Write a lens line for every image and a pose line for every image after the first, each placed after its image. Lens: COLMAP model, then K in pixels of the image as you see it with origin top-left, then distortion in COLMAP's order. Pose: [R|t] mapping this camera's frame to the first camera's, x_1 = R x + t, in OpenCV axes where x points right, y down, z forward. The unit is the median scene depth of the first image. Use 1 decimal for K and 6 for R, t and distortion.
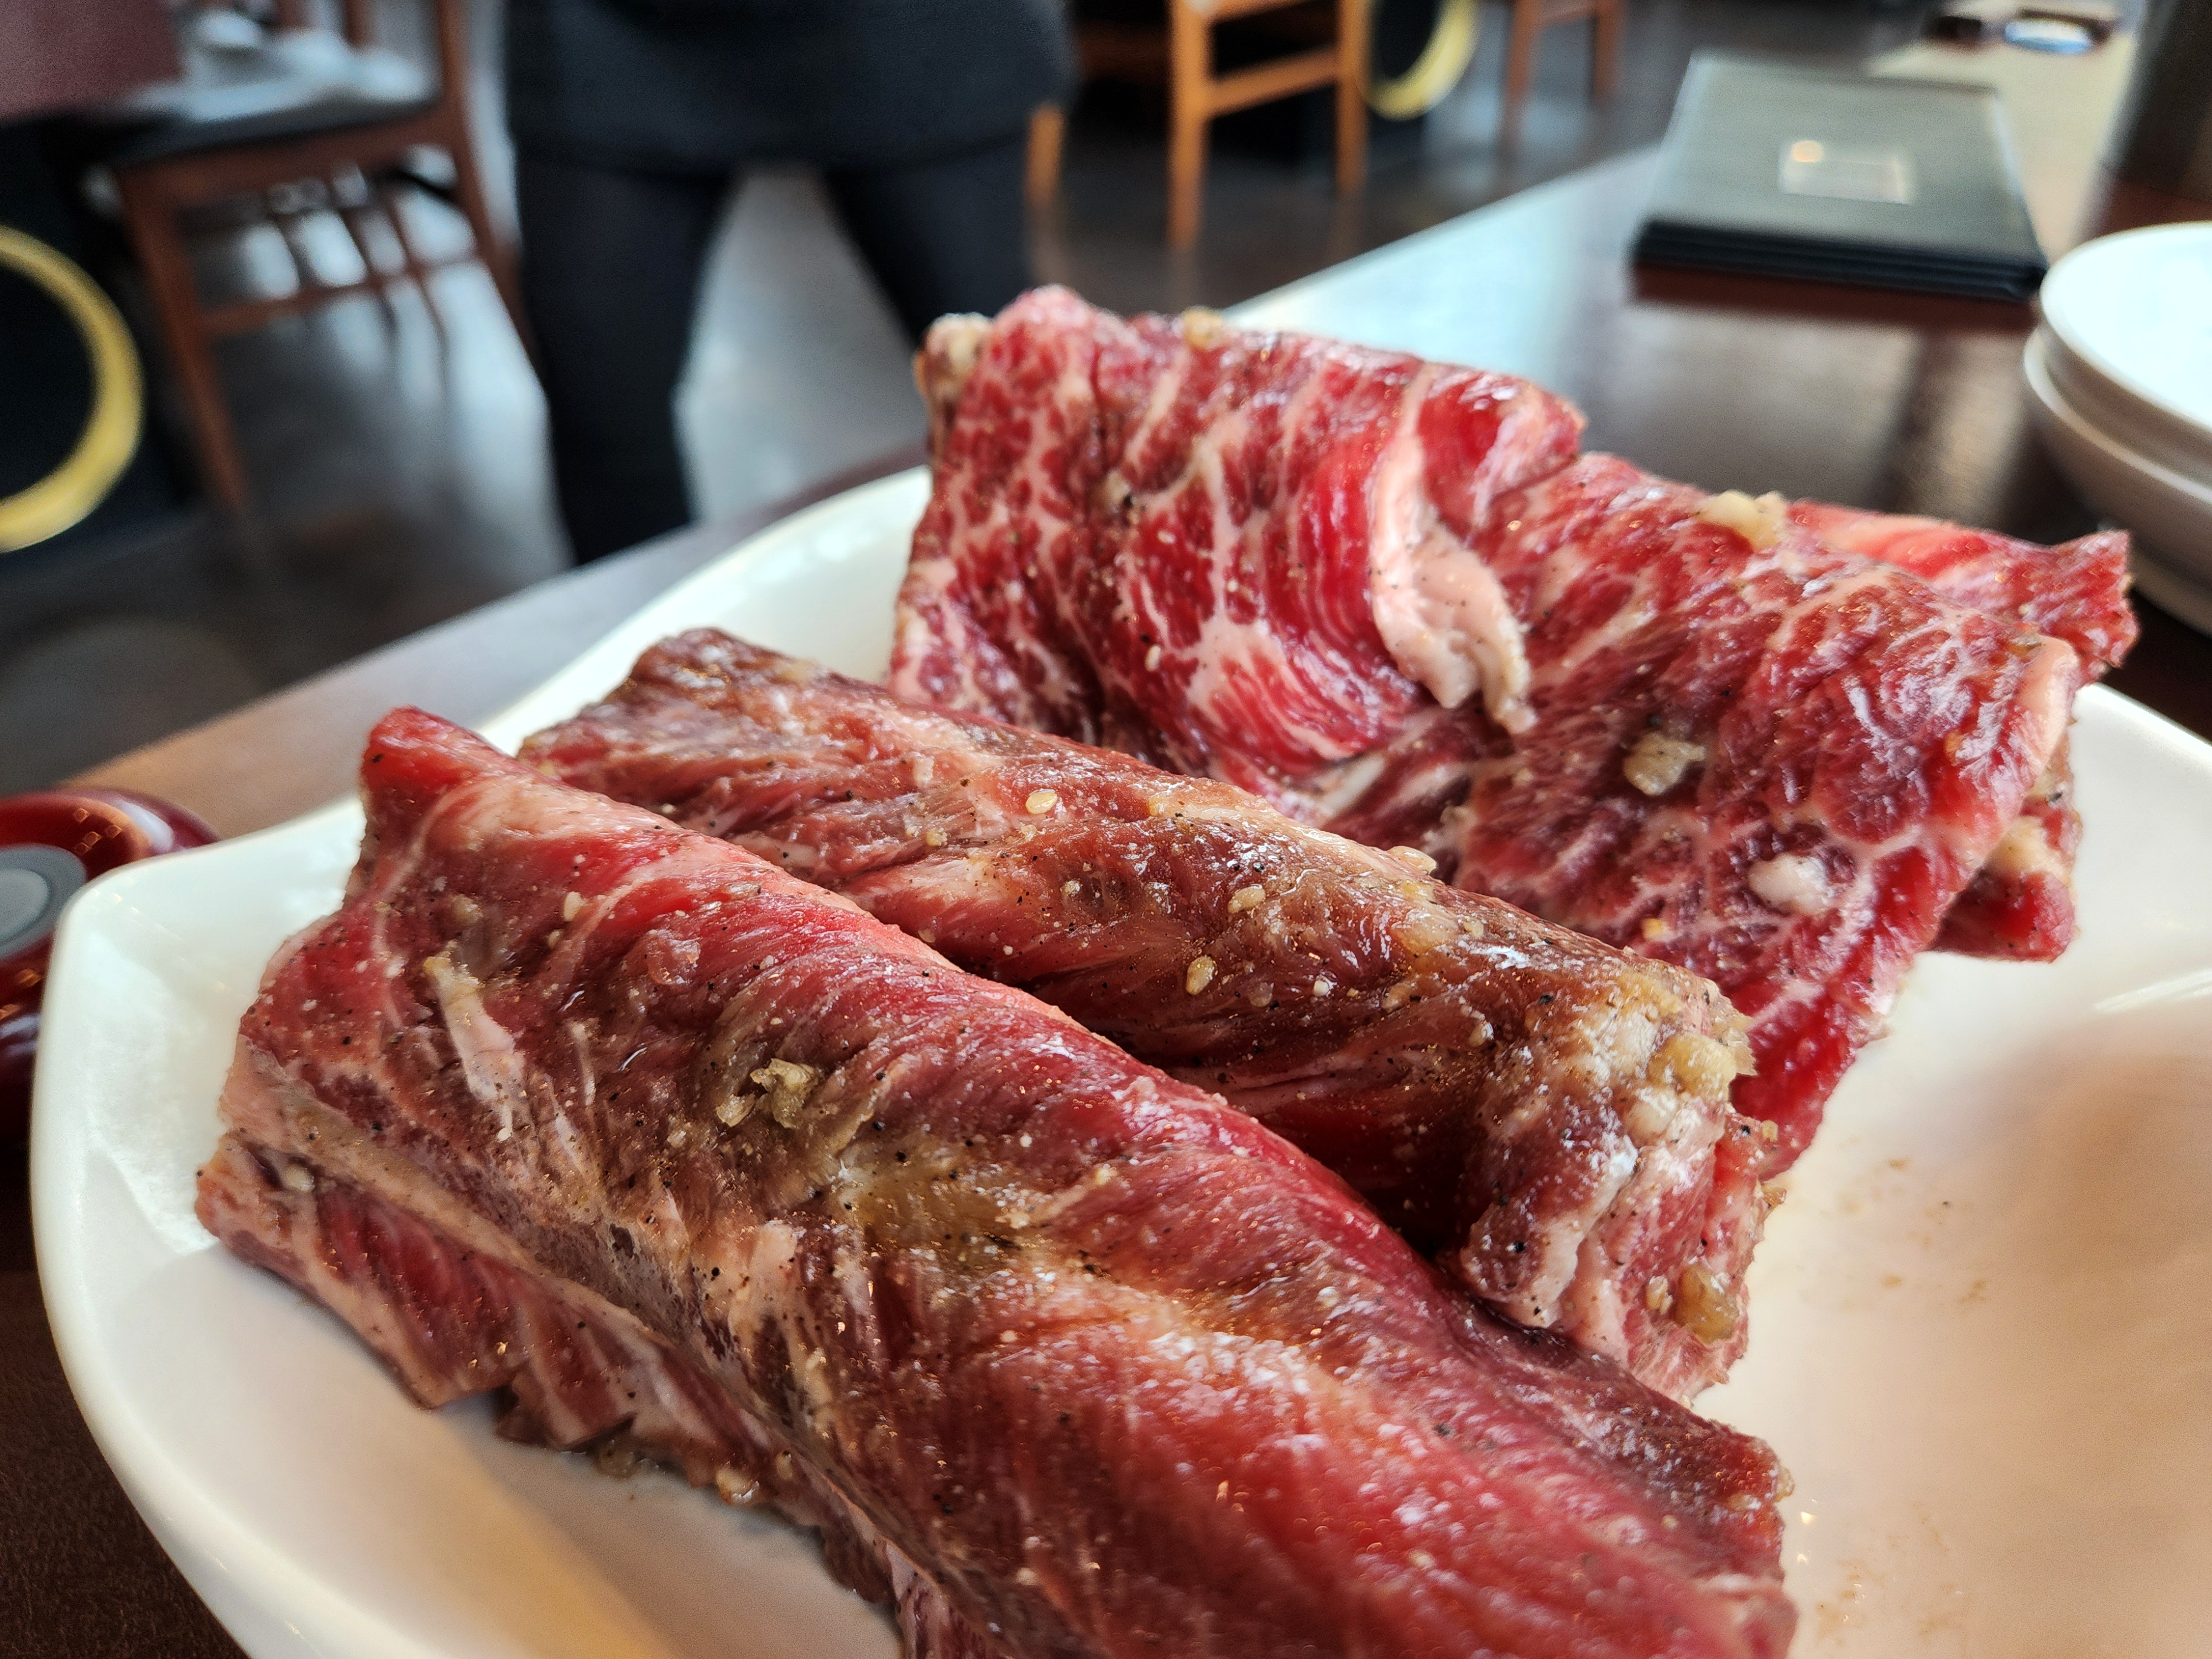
lens RADIAL K [[1487.1, 0, 1103.6], [0, 1487.1, 822.2], [0, 0, 1]] dist [-0.007737, -0.026413]
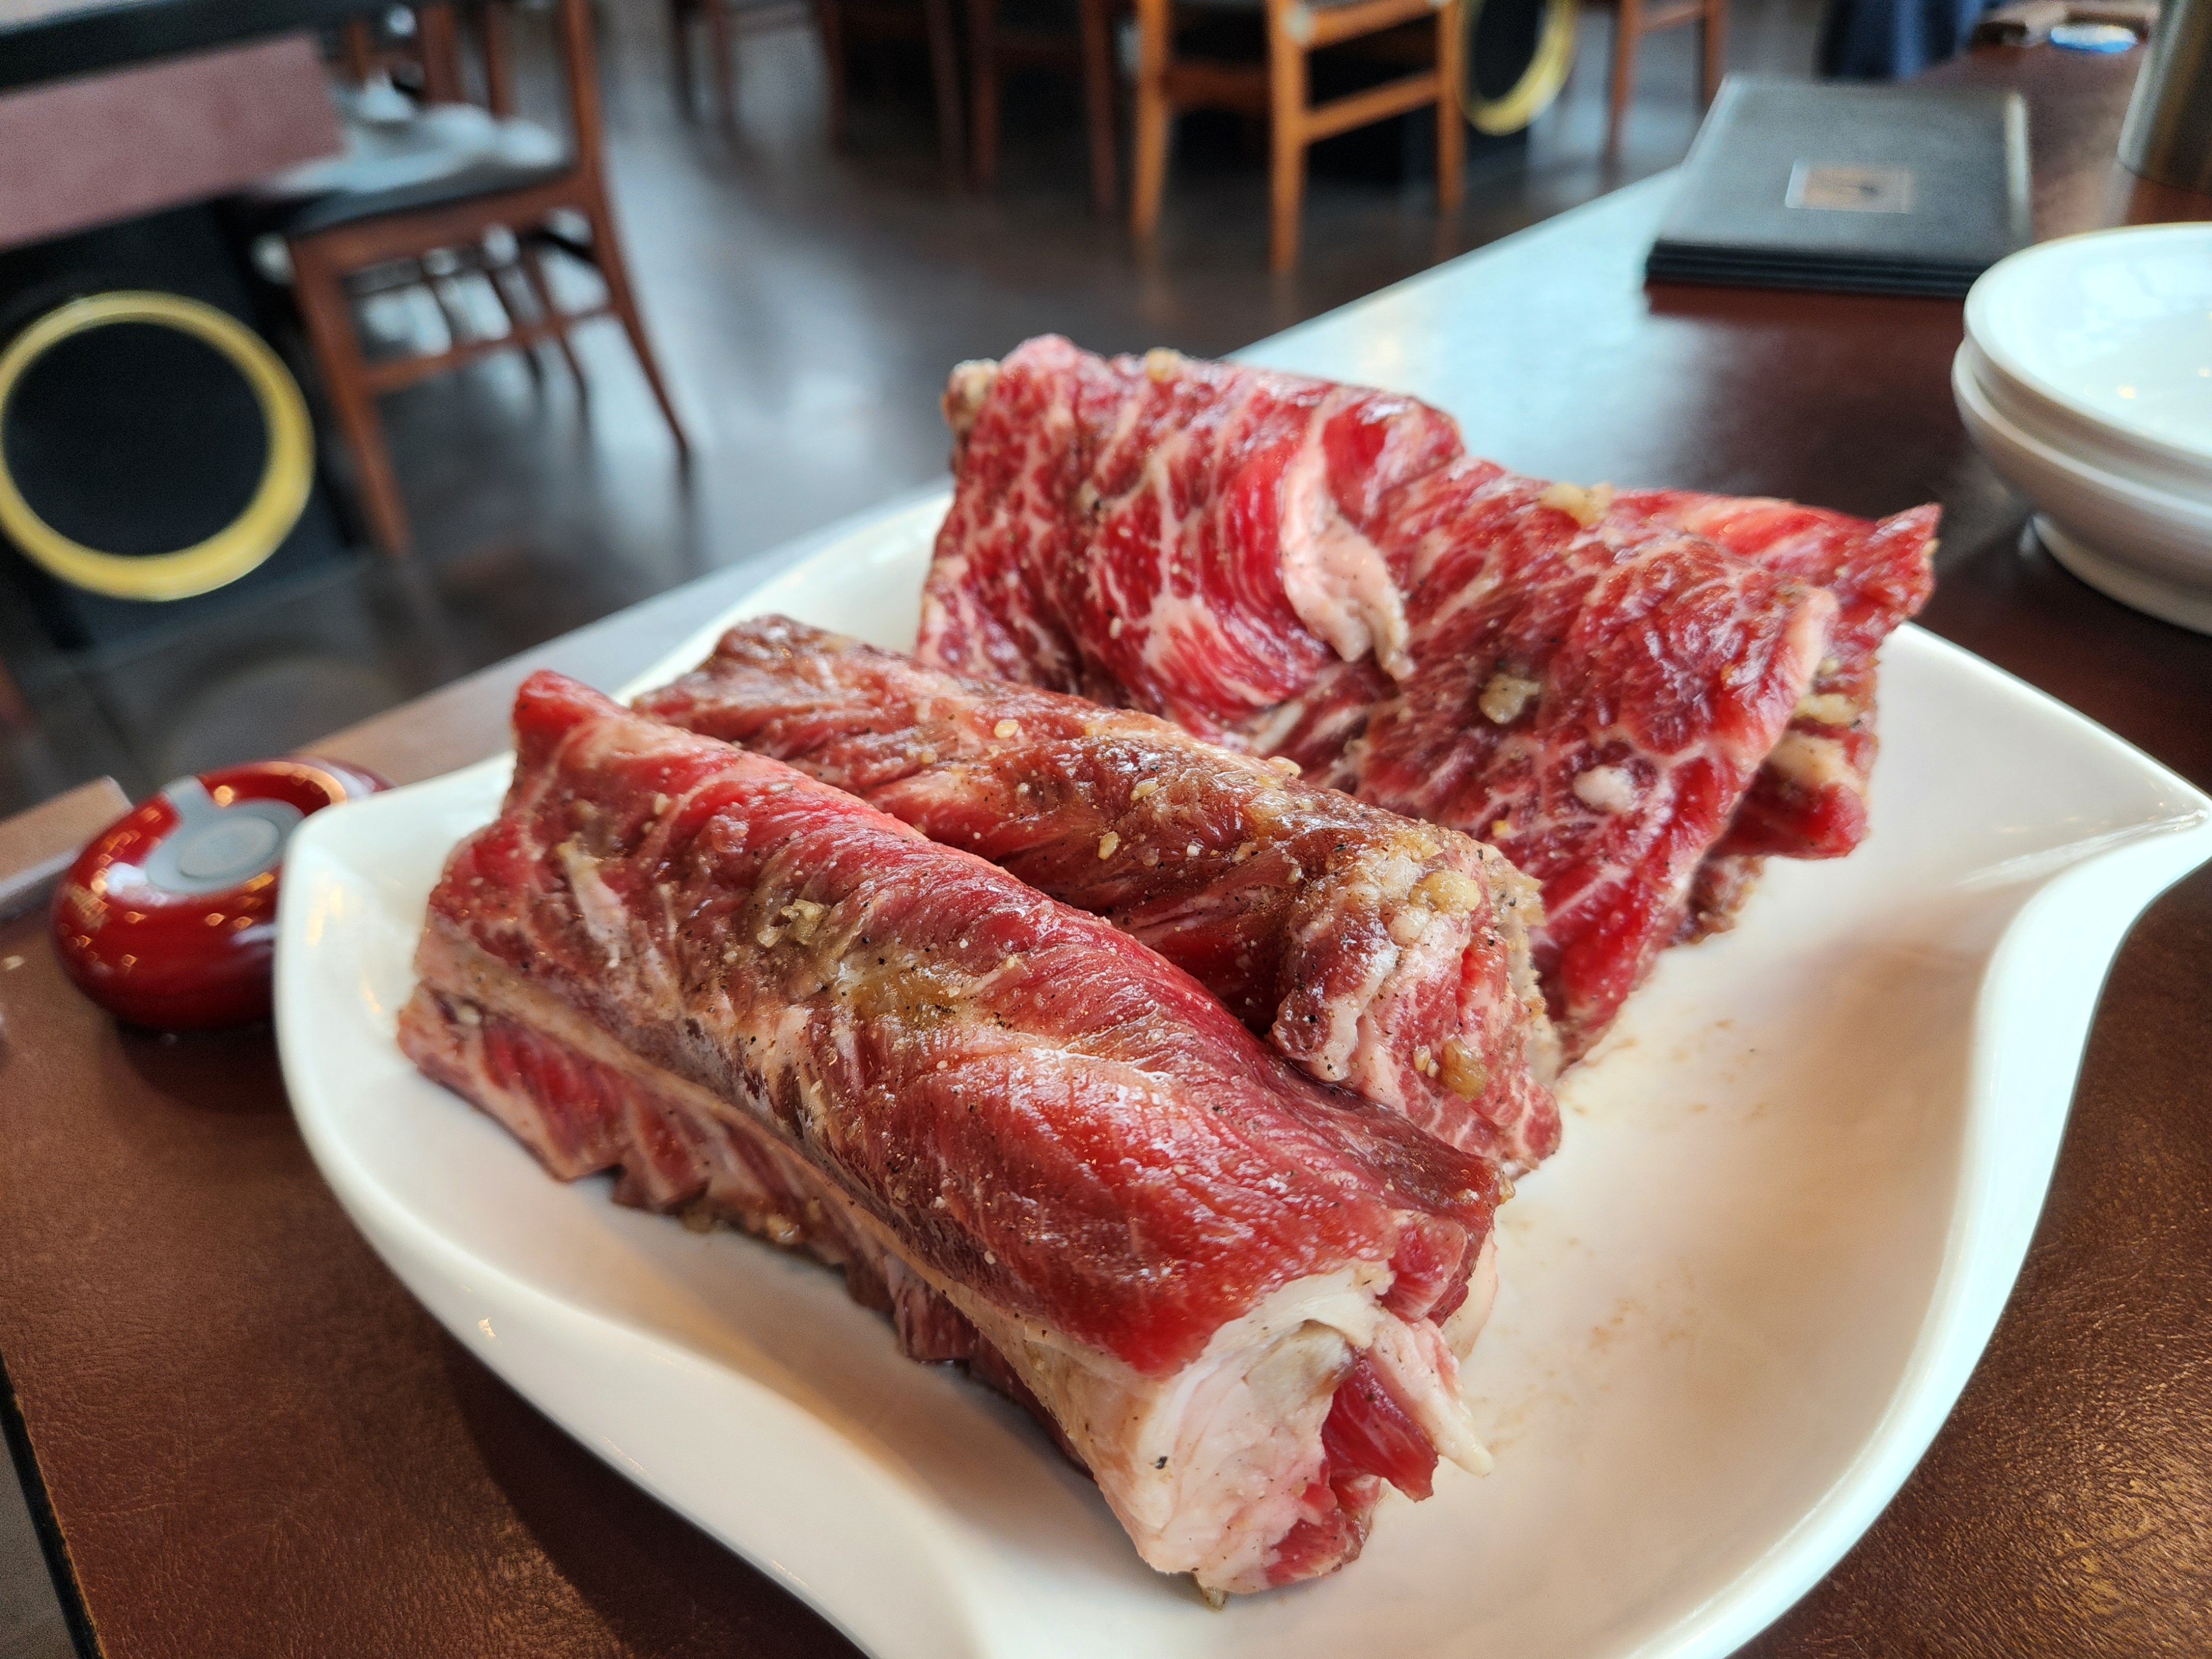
lens RADIAL K [[1487.1, 0, 1109.5], [0, 1487.1, 832.4], [0, 0, 1]] dist [-0.007737, -0.026413]
pose [[0.996635, -0.012229, -0.081047, 0.148314], [0.011477, 0.999887, -0.009738, 0.087916], [0.081157, 0.008775, 0.996663, -0.300991]]
